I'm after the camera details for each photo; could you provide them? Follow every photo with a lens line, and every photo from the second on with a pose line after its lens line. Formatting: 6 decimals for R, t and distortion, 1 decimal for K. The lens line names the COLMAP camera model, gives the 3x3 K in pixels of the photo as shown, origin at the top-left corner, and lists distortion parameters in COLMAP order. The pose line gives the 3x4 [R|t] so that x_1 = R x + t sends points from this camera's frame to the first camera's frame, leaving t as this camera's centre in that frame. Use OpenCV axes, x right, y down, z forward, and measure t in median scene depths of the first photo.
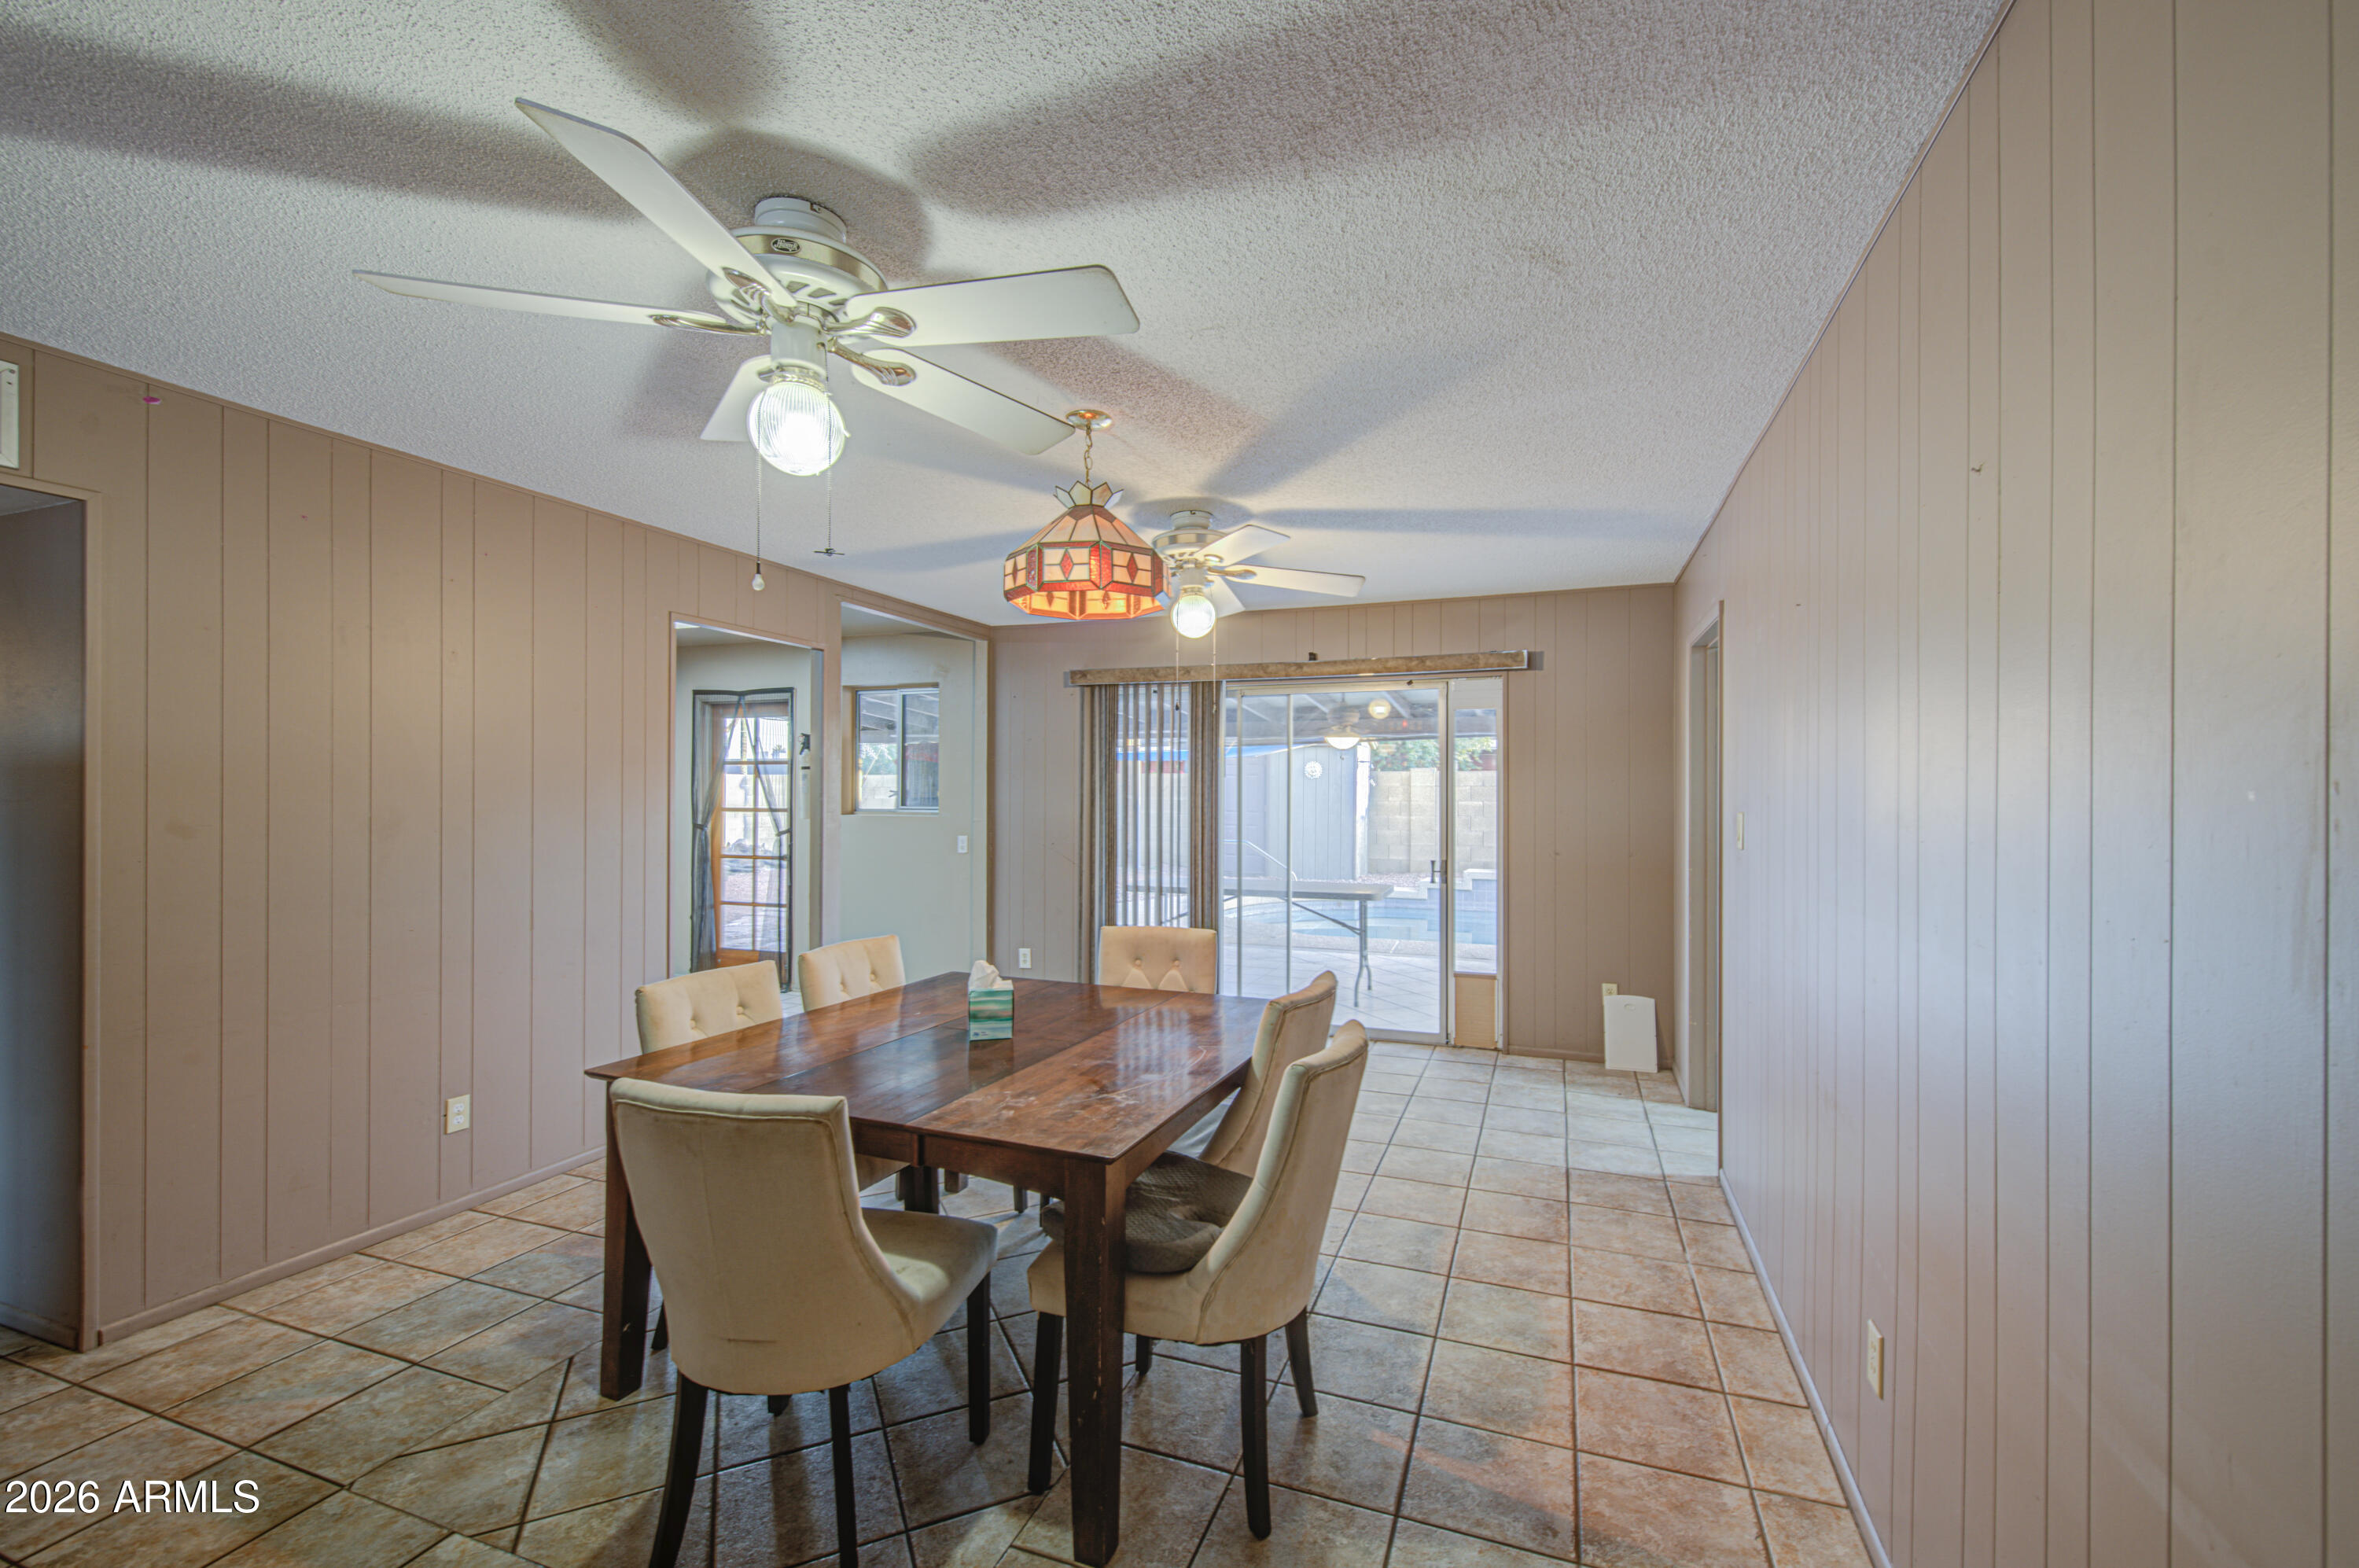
lens RADIAL K [[970.0, 0, 1226.5], [0, 970.0, 791.3], [0, 0, 1]] dist [-0.000173, -0.000096]
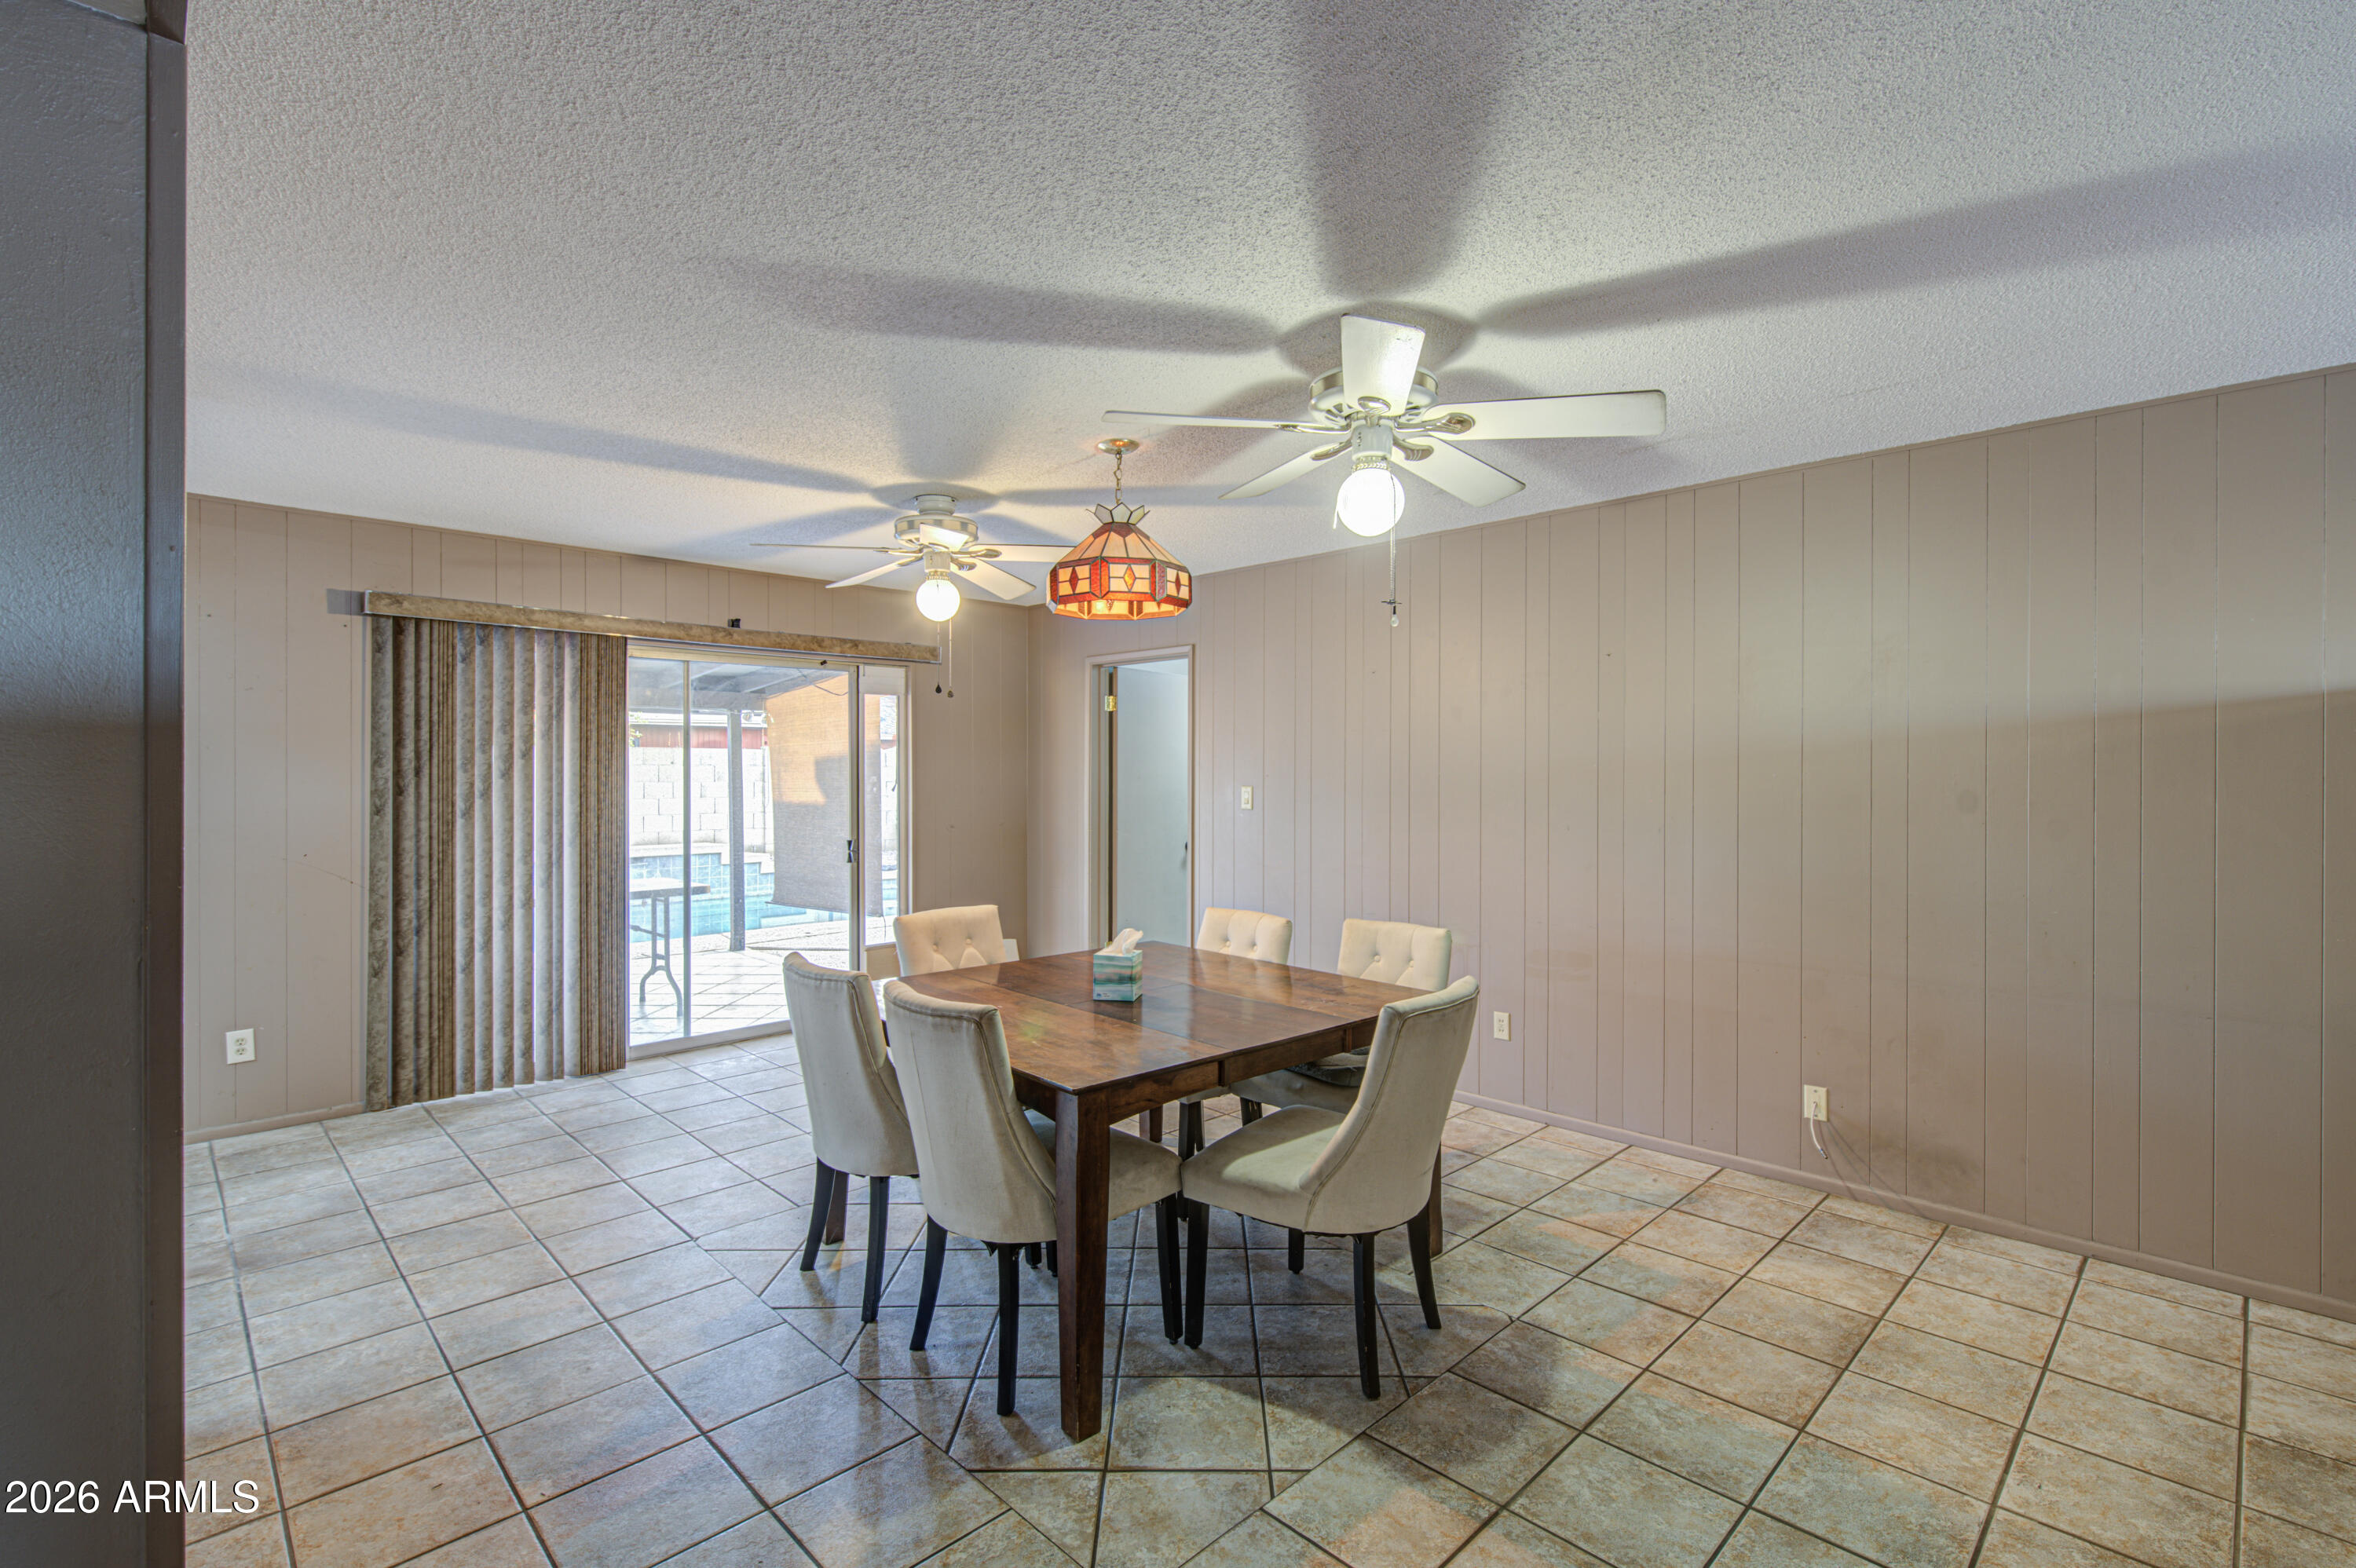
lens RADIAL K [[1045.3, 0, 1178.0], [0, 1045.3, 784.0], [0, 0, 1]] dist [0.001141, -0.000006]
pose [[0.445942, -0.013757, 0.894956, -0.985341], [0.000954, 0.999889, 0.014894, -0.006611], [-0.895062, -0.005788, 0.445905, 0.322714]]
